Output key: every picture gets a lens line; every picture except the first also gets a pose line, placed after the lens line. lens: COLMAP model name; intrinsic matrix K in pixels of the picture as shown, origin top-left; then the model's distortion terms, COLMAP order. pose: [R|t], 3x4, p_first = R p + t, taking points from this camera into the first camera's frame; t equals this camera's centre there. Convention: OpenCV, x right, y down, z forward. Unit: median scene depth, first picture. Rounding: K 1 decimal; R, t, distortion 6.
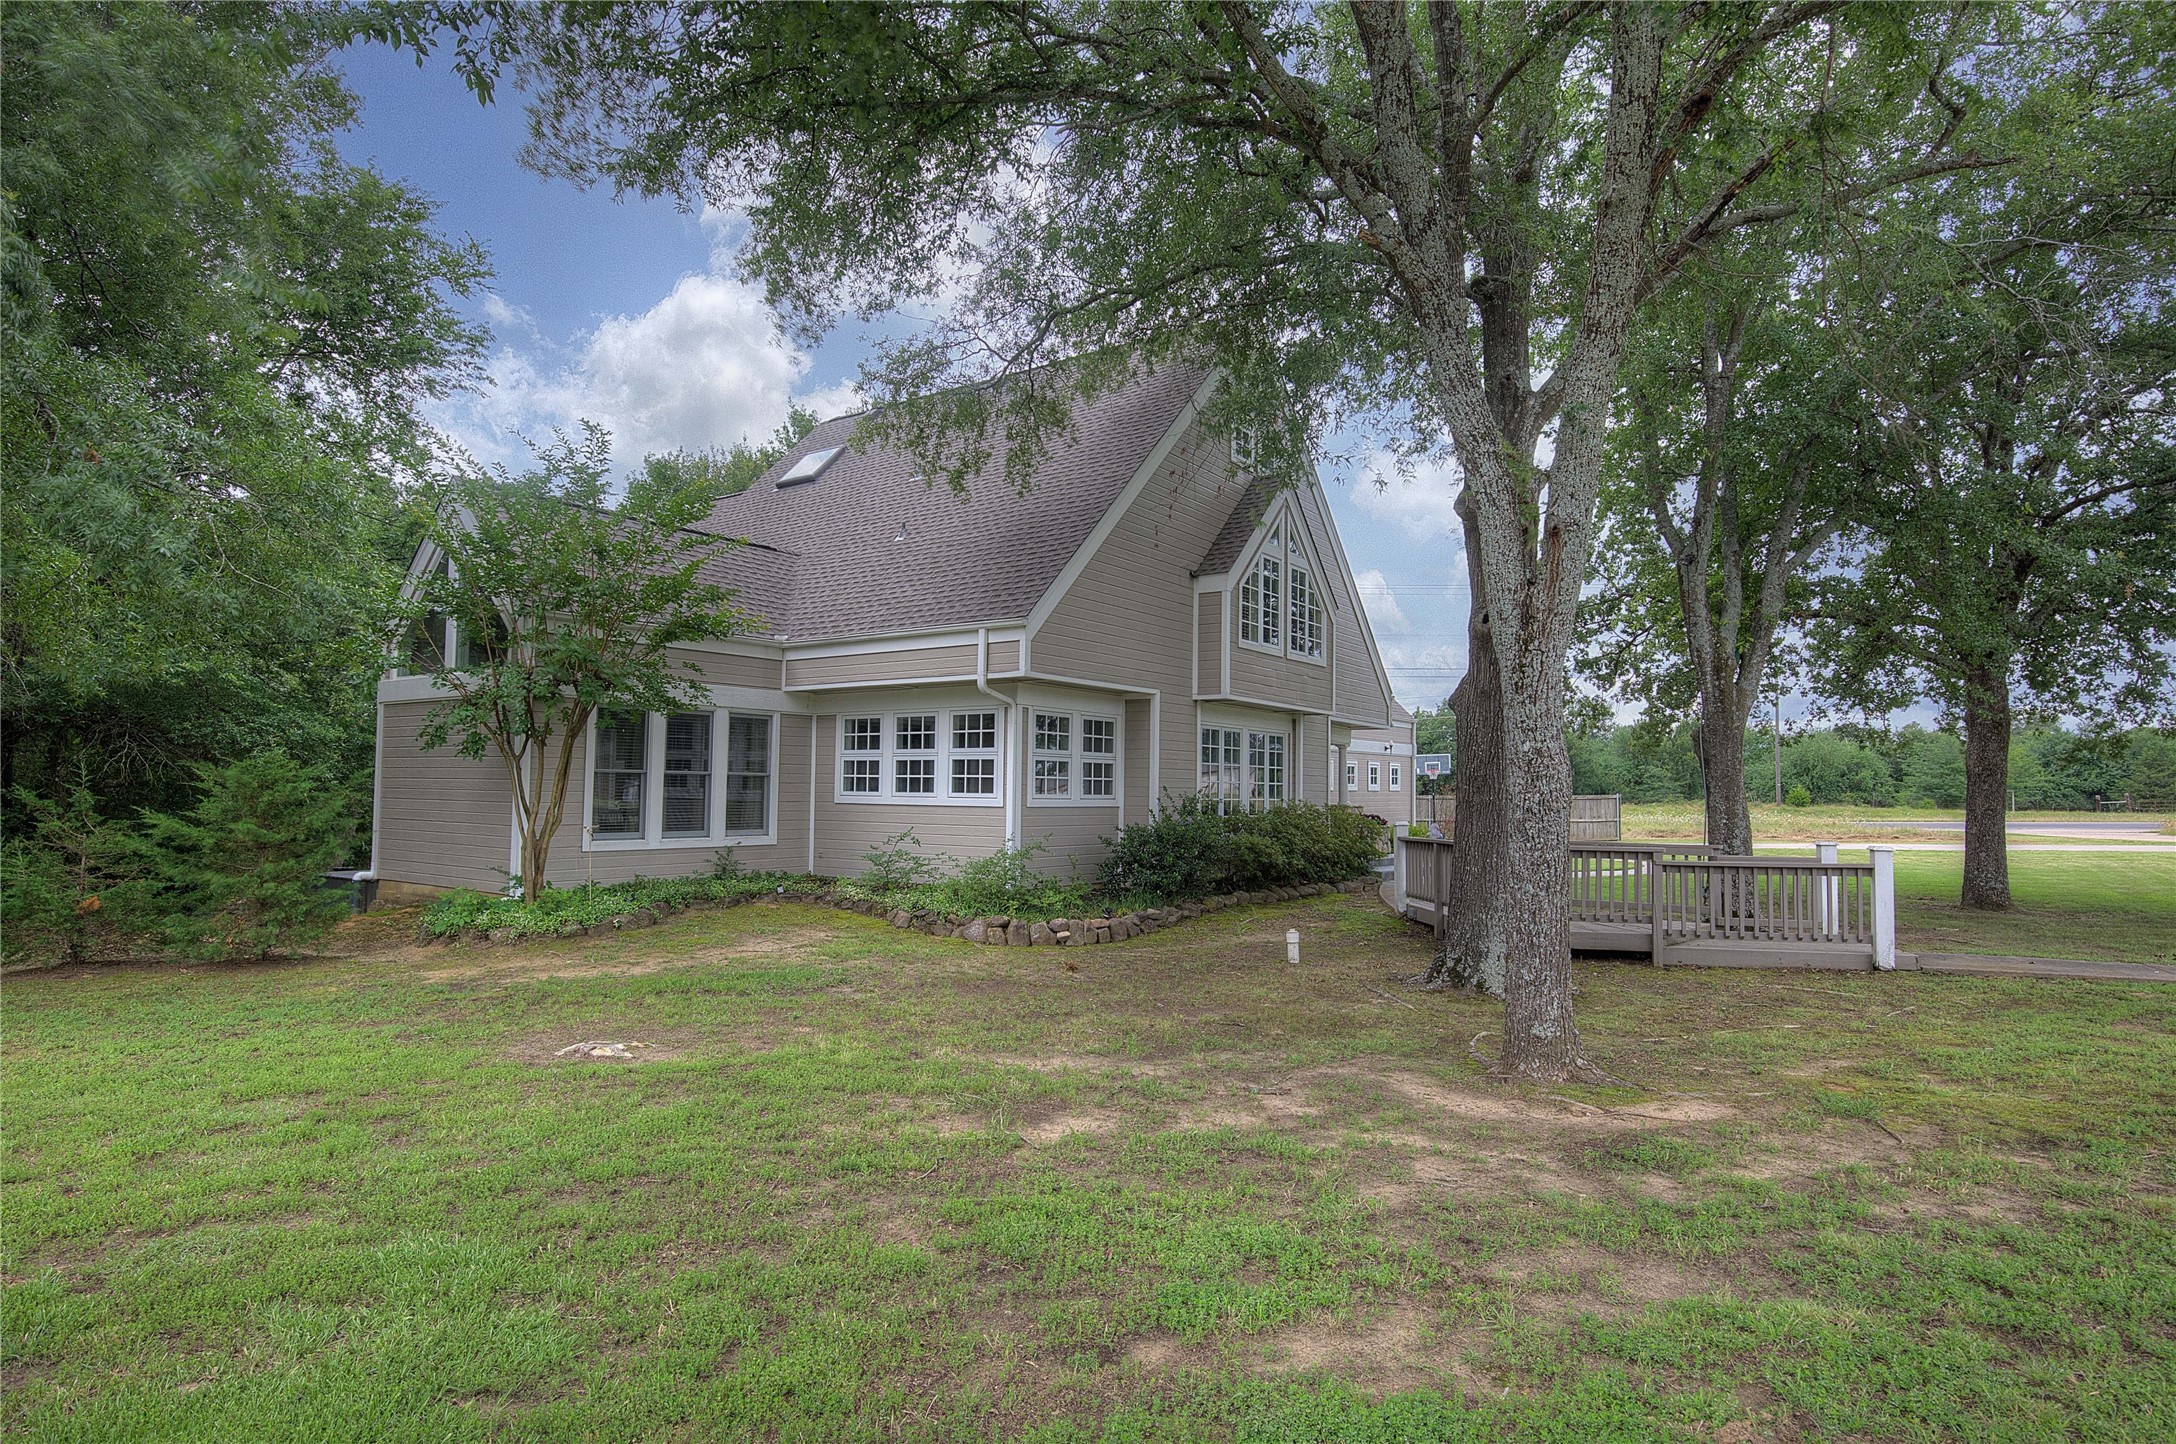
lens RADIAL K [[1197.5, 0, 1088.0], [0, 1197.5, 722.0], [0, 0, 1]] dist [-0.006145, -0.000286]
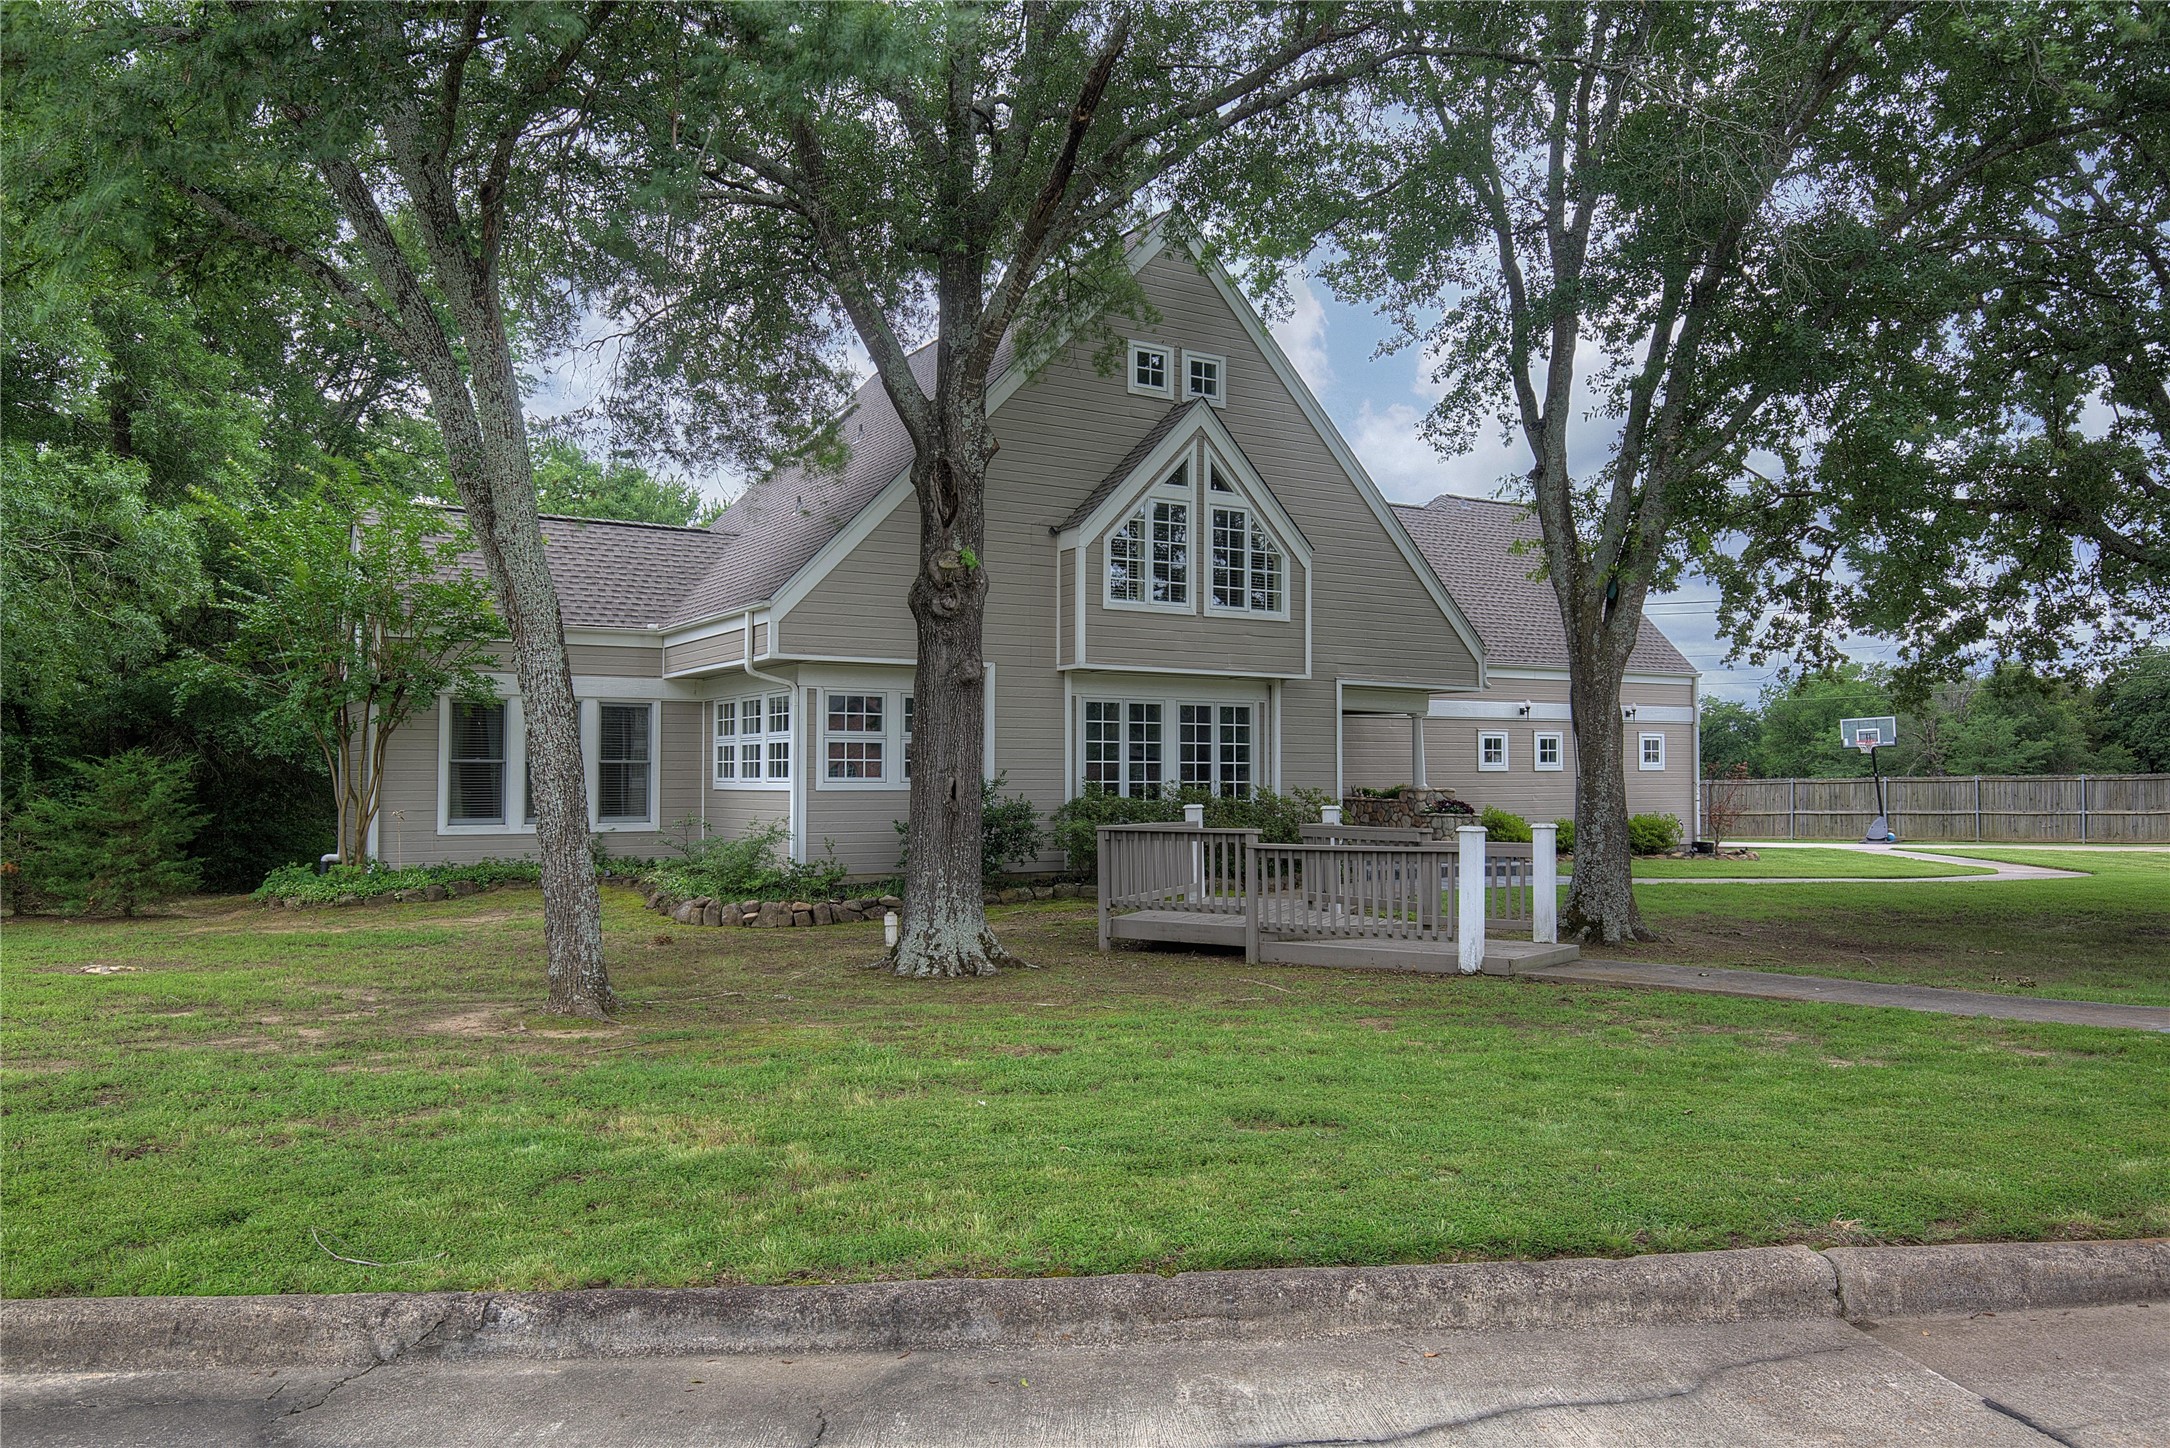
lens RADIAL K [[1550.3, 0, 1079.1], [0, 1550.3, 752.7], [0, 0, 1]] dist [0.001341, 0.000070]
pose [[0.920439, -0.018667, -0.390441, 0.608778], [0.033941, 0.998903, 0.032258, 0.006300], [0.389411, -0.042944, 0.920063, -0.069546]]
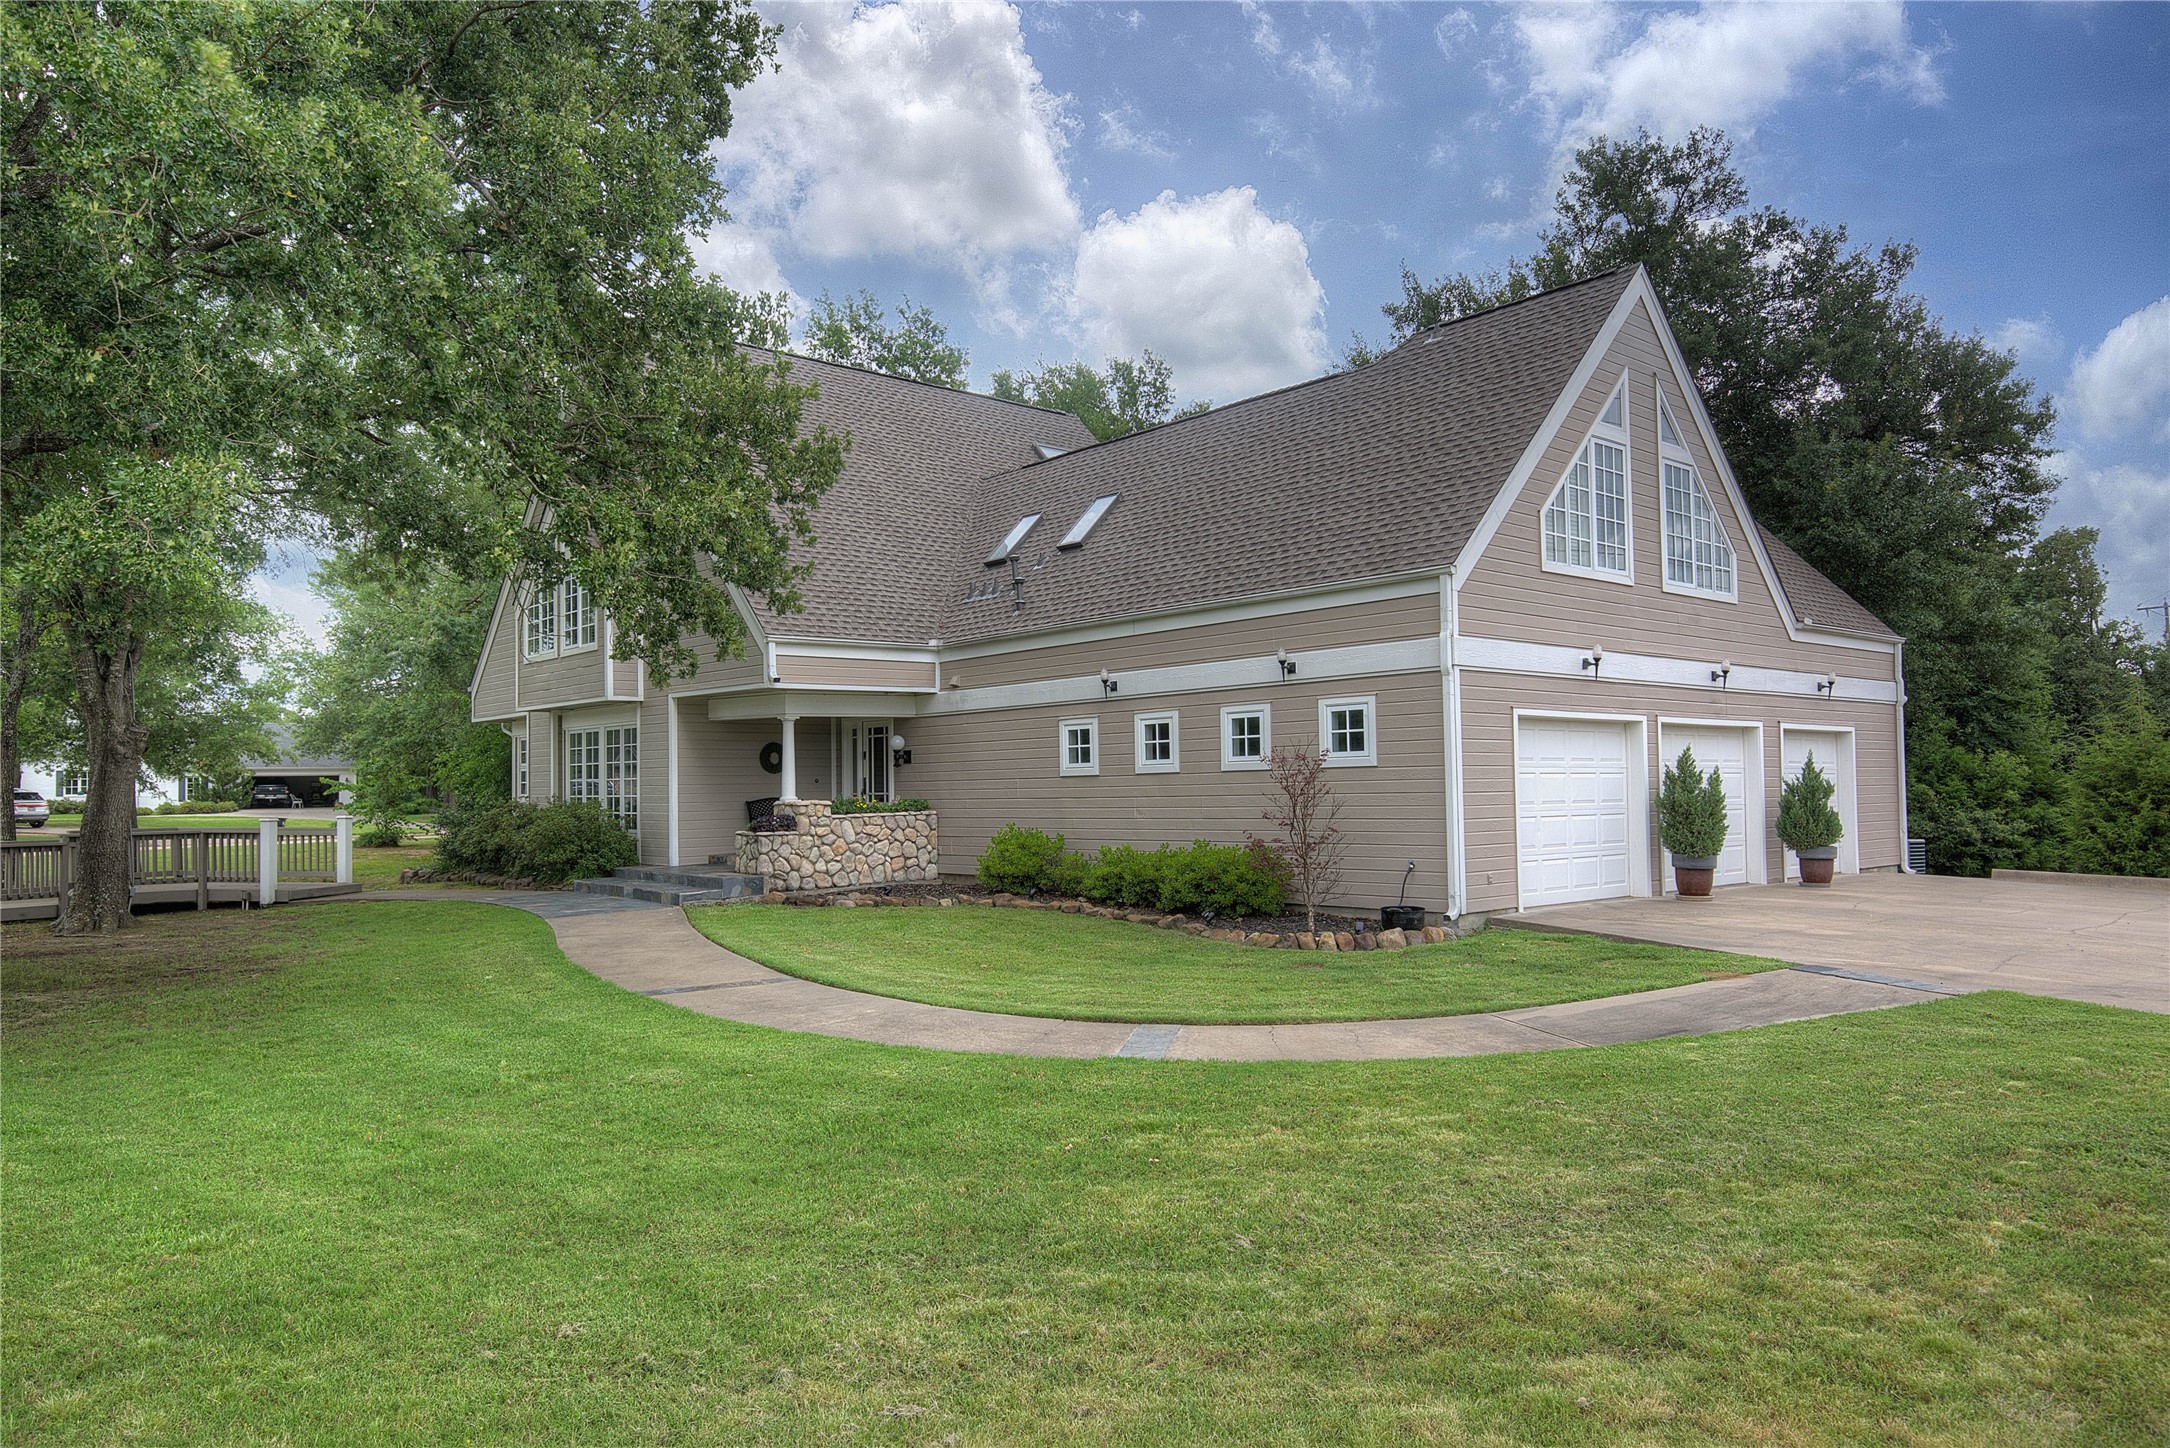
lens RADIAL K [[1477.9, 0, 1085.0], [0, 1477.9, 724.0], [0, 0, 1]] dist [0.010894, 0.000985]
pose [[-0.215606, -0.051796, -0.975106, 1.533108], [0.070455, 0.995164, -0.068440, 0.142359], [0.973935, -0.083457, -0.210914, 2.006210]]
